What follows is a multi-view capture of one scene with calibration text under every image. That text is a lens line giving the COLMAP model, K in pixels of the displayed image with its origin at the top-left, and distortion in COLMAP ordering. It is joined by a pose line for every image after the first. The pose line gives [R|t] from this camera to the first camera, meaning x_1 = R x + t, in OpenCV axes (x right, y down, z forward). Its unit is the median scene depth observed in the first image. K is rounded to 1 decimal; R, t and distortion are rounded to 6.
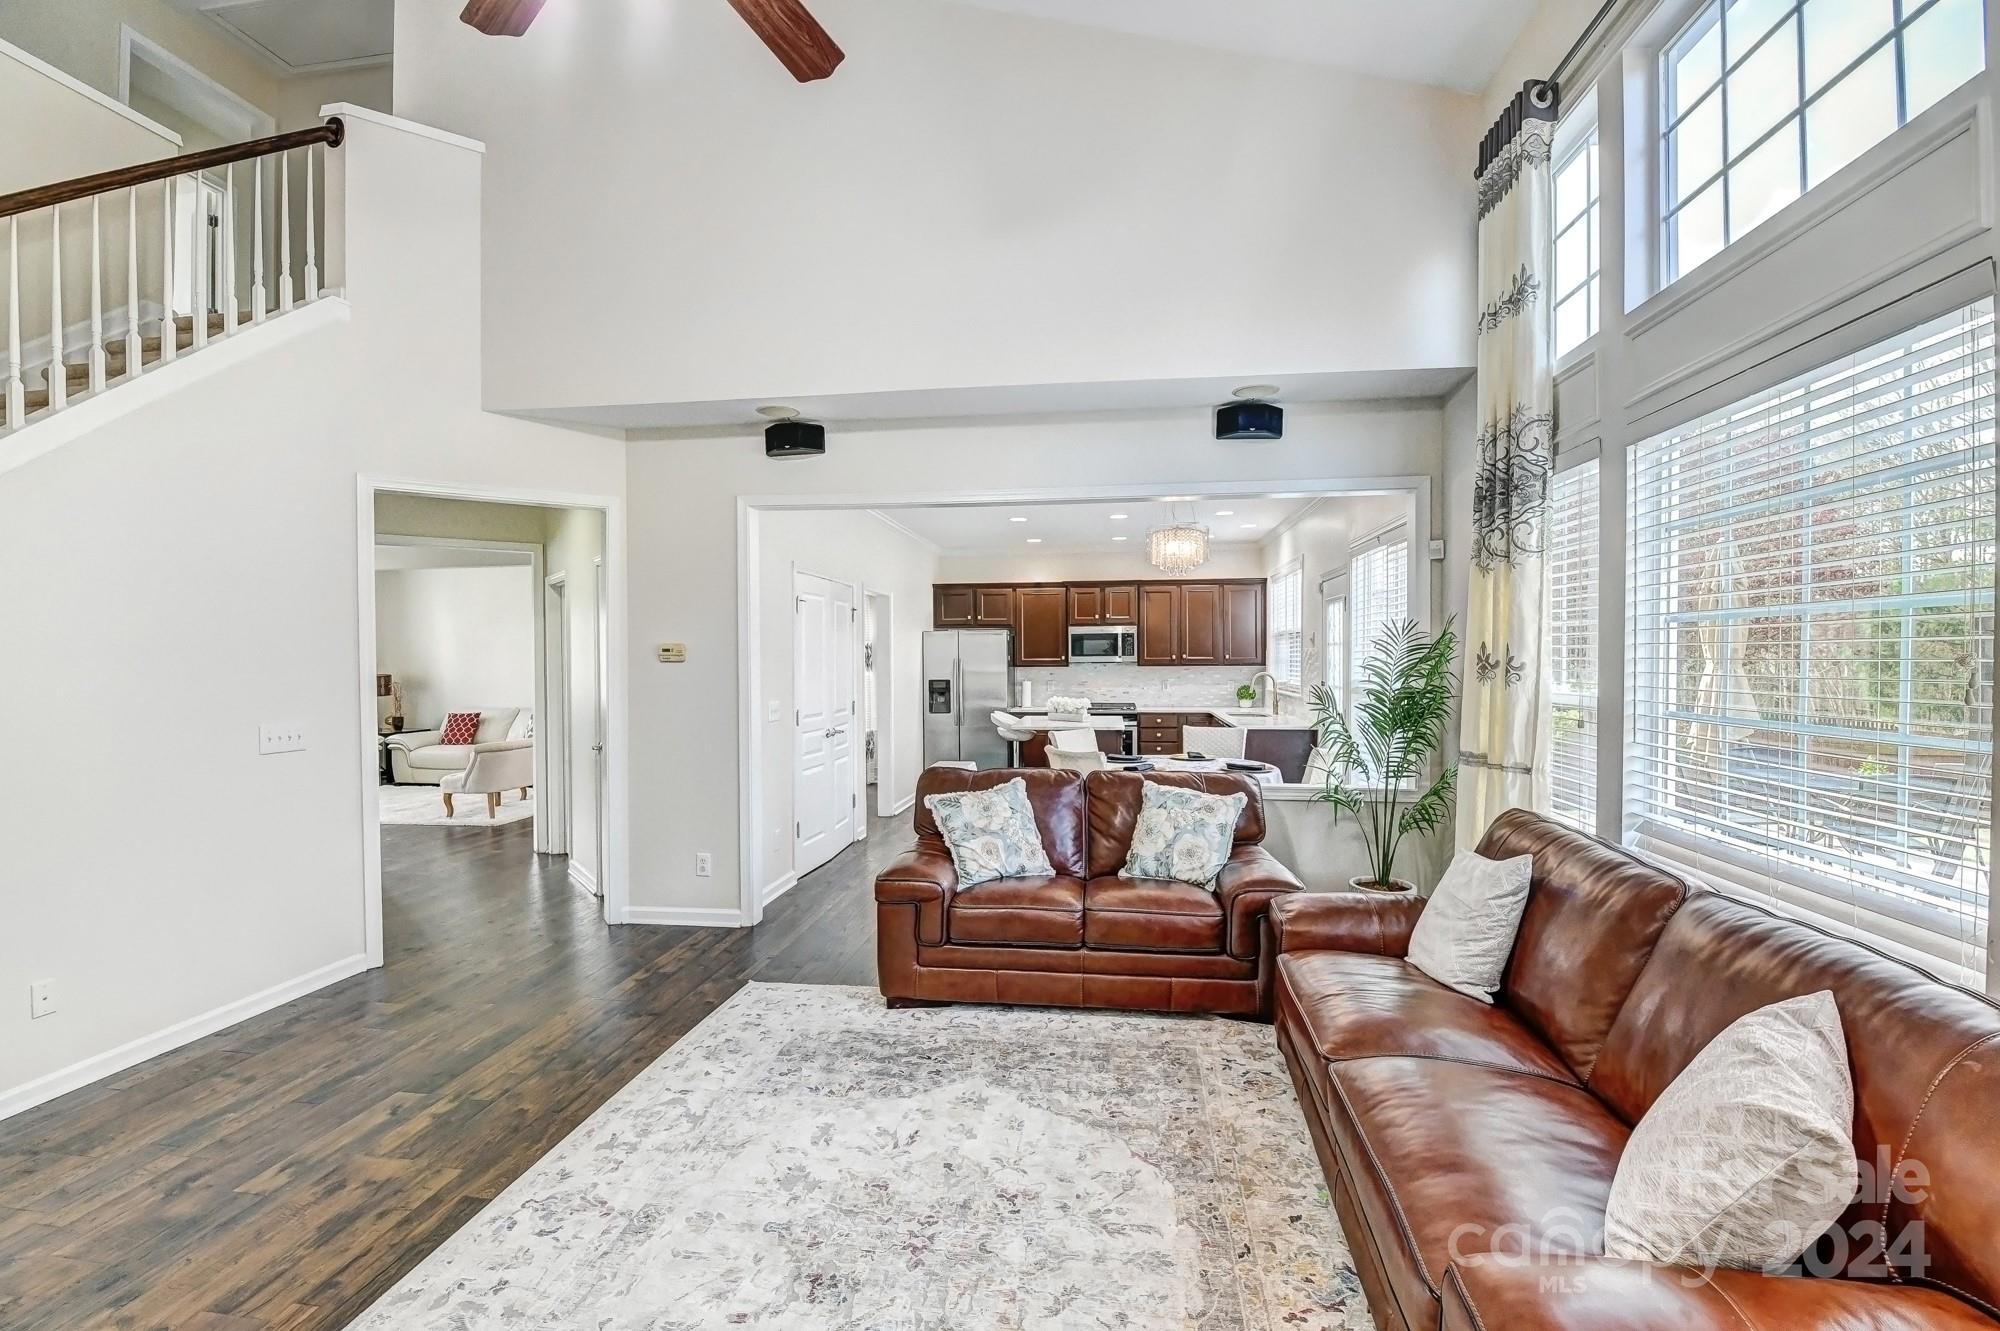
lens RADIAL K [[864.1, 0, 1008.4], [0, 864.1, 665.2], [0, 0, 1]] dist [-0.001738, -0.010073]
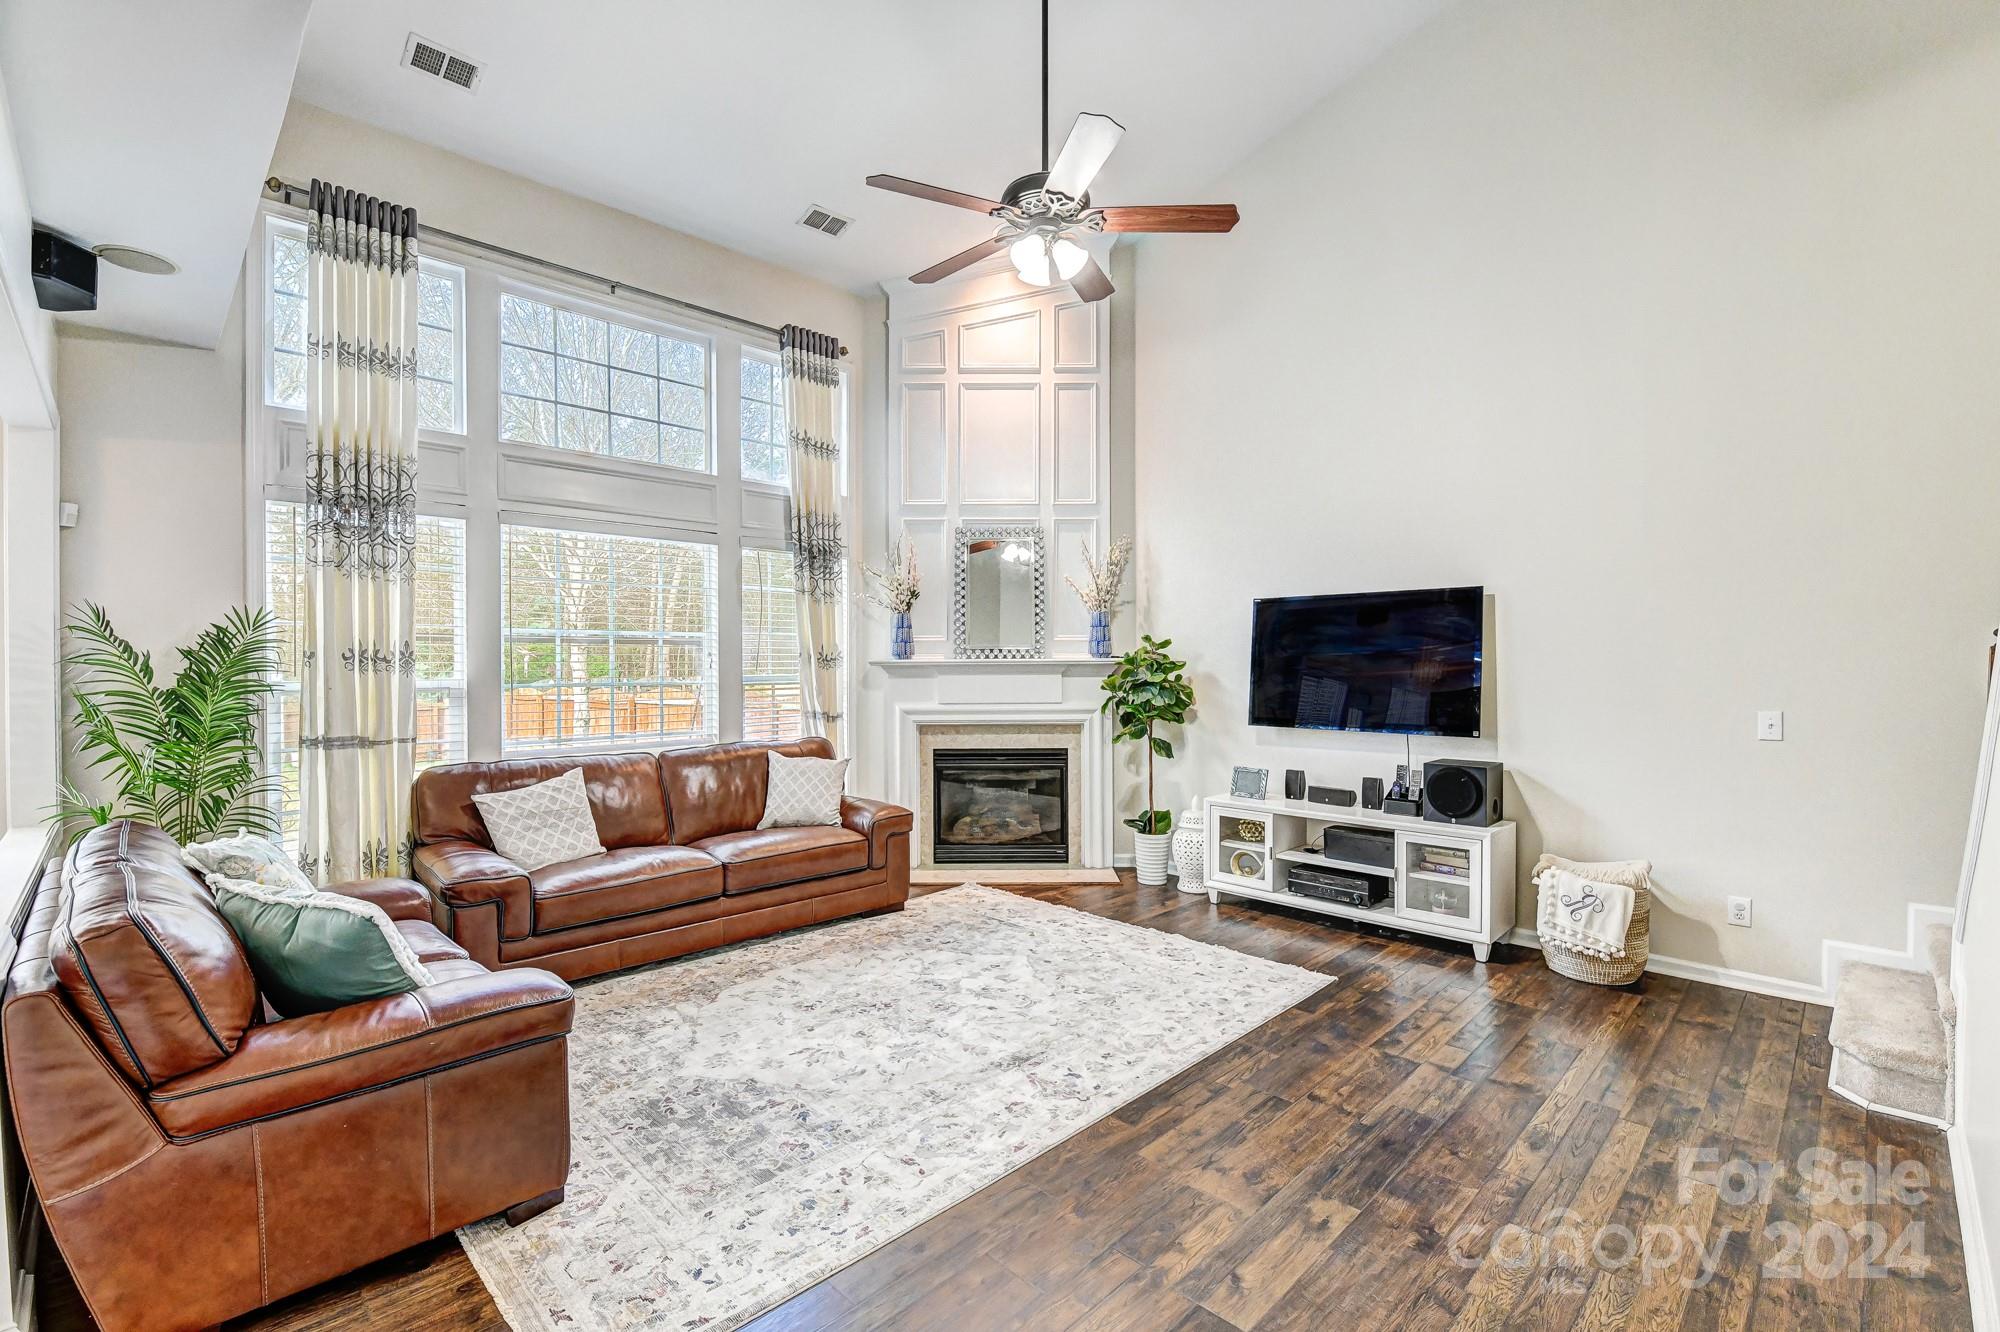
lens RADIAL K [[876.4, 0, 1000.0], [0, 876.4, 666.0], [0, 0, 1]] dist [0.001084, -0.009636]
pose [[-0.790796, 0.002540, 0.612074, -0.305748], [0.011471, 0.999877, 0.010670, 0.003008], [-0.611972, 0.015459, -0.790728, 0.510584]]
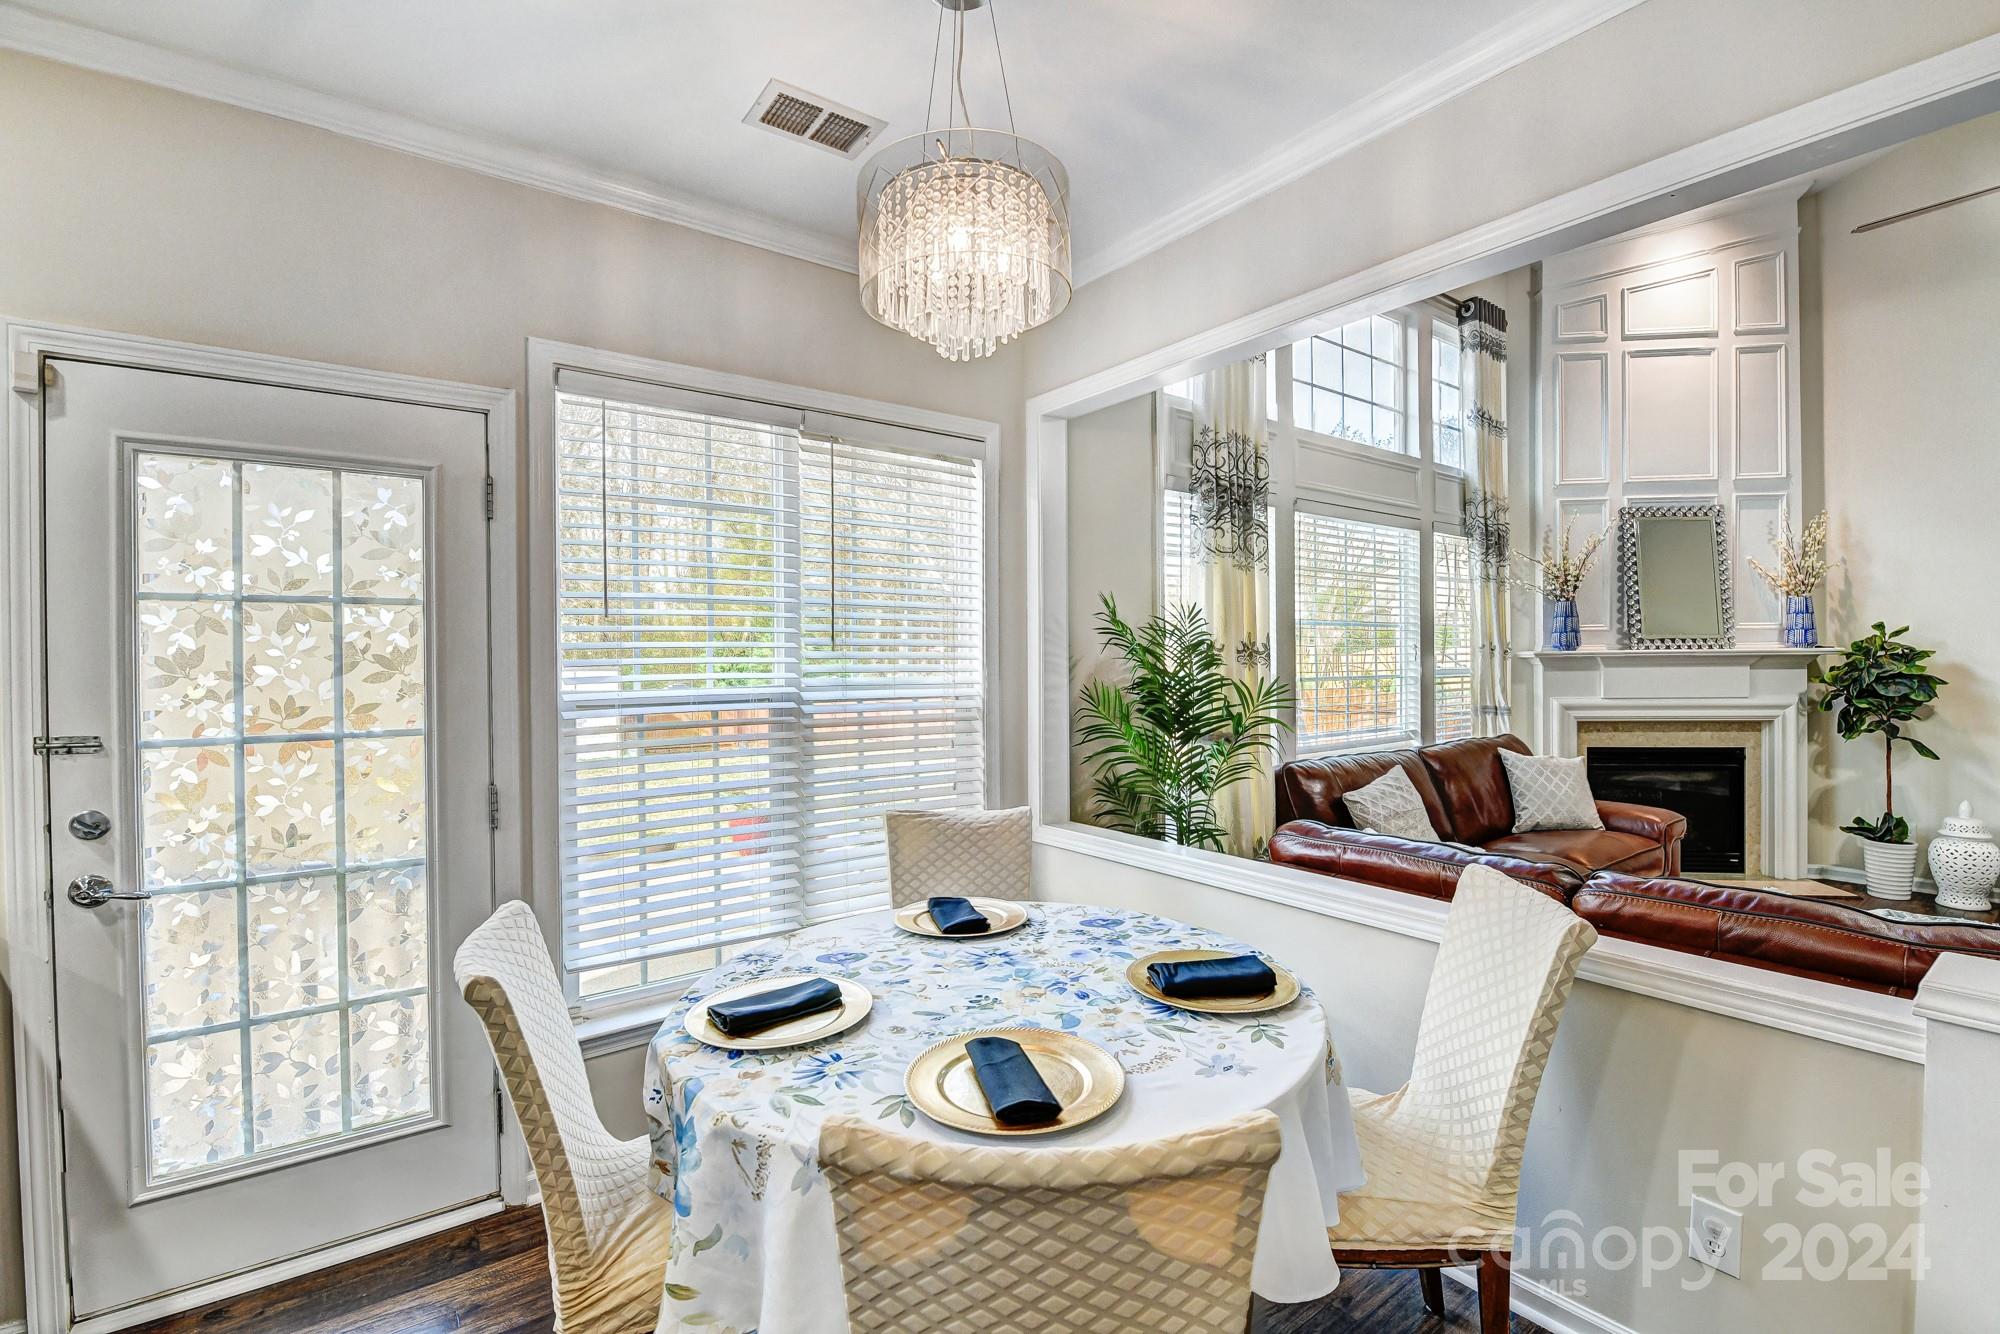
lens RADIAL K [[872.0, 0, 1009.6], [0, 872.0, 662.5], [0, 0, 1]] dist [-0.002490, -0.009934]
pose [[-0.696122, 0.004889, 0.717907, -0.017178], [0.017934, 0.999783, 0.010582, -0.000910], [-0.717699, 0.020242, -0.696059, 0.731849]]
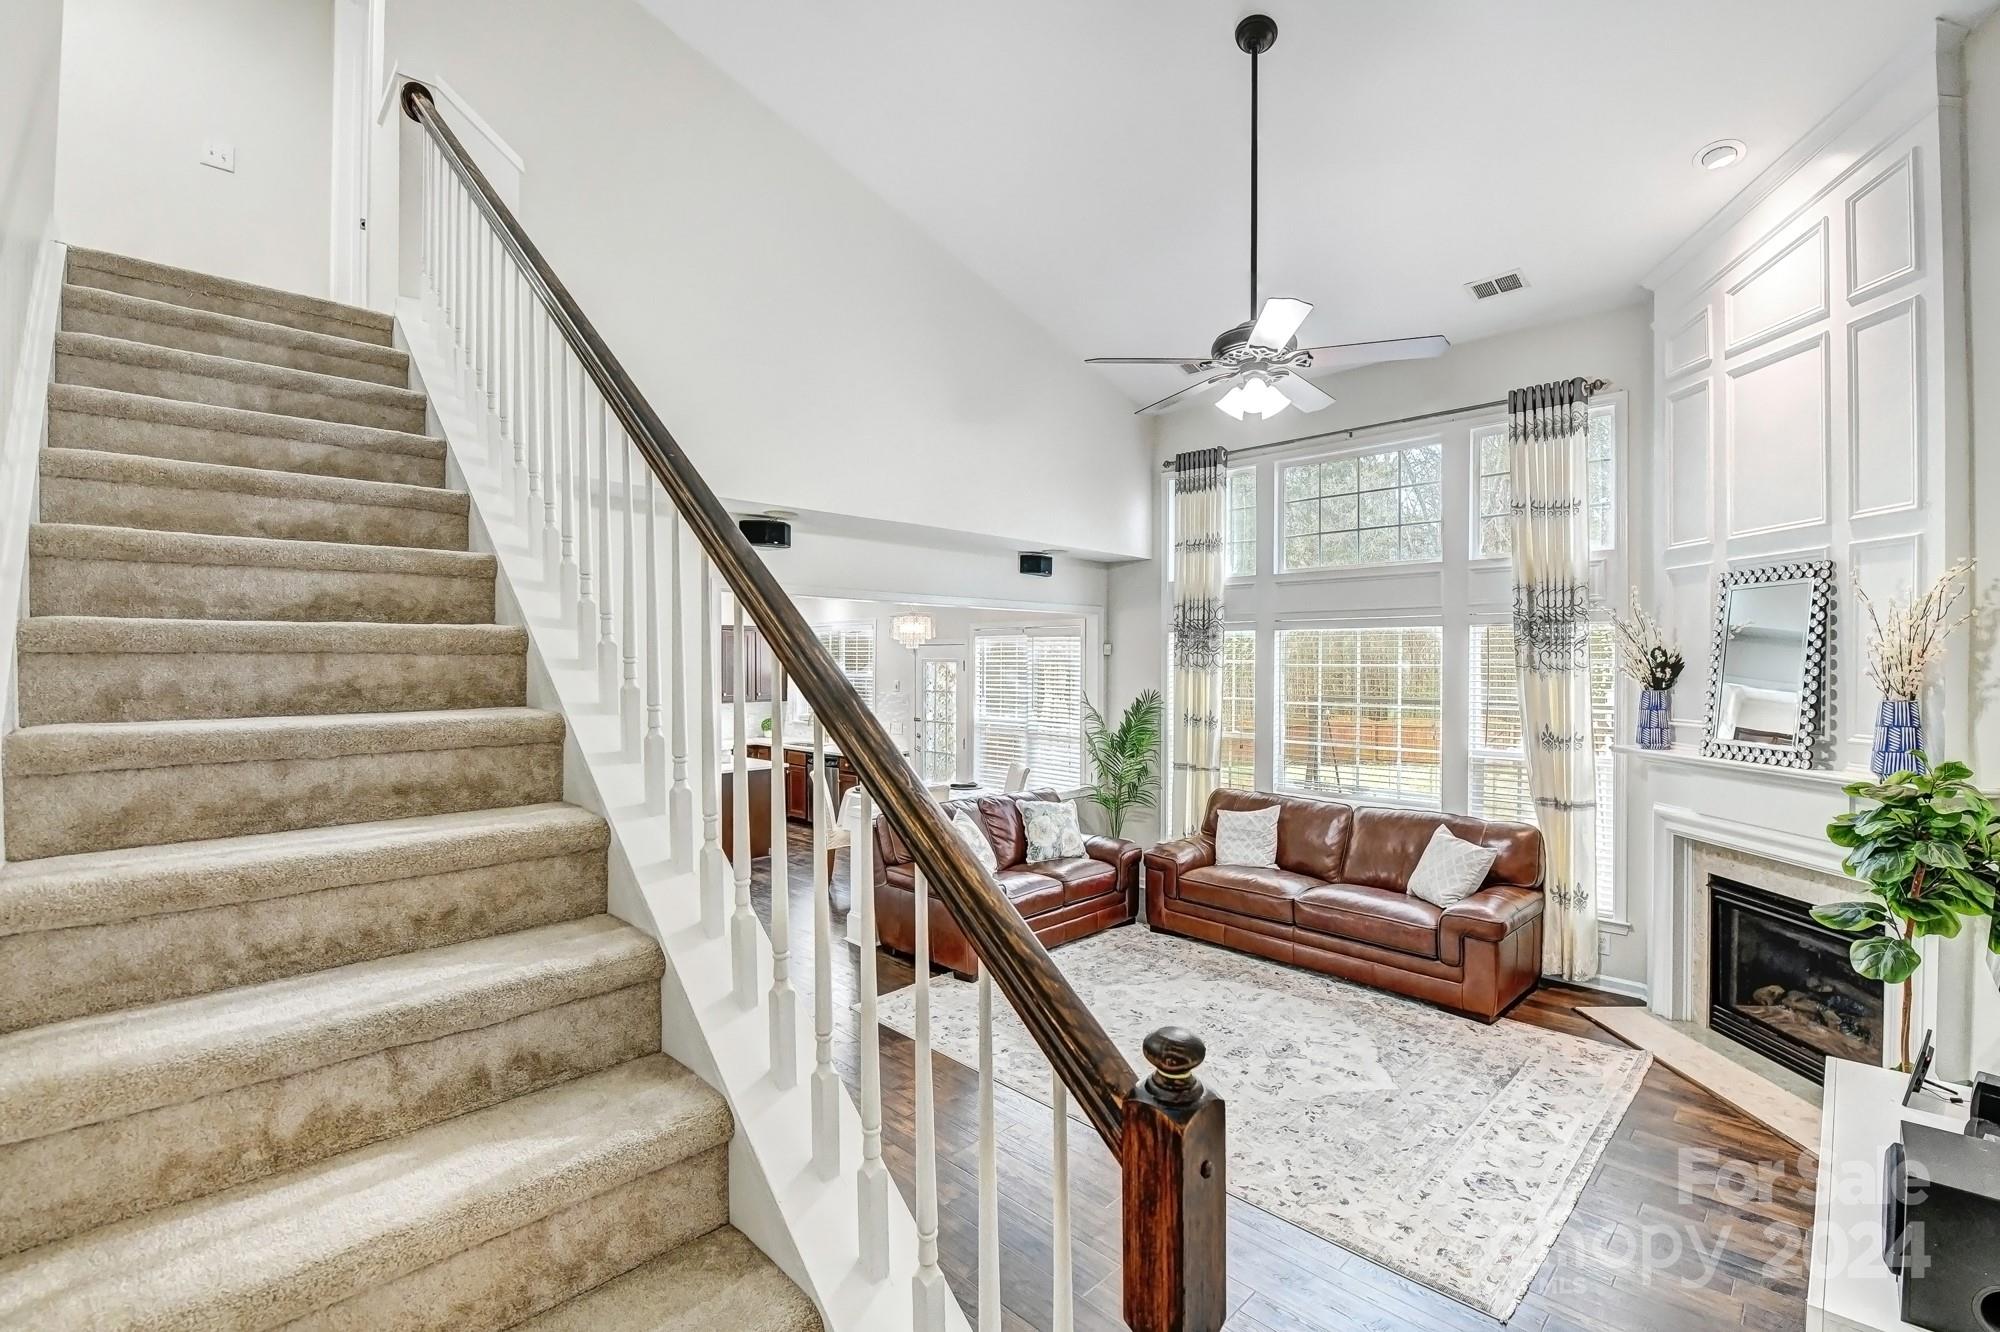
lens RADIAL K [[872.0, 0, 1009.6], [0, 872.0, 661.5], [0, 0, 1]] dist [-0.002490, -0.009934]
pose [[0.605839, 0.003871, 0.795578, -0.483524], [0.004196, 0.999959, -0.008061, -0.043966], [-0.795576, 0.008223, 0.605797, 0.036155]]
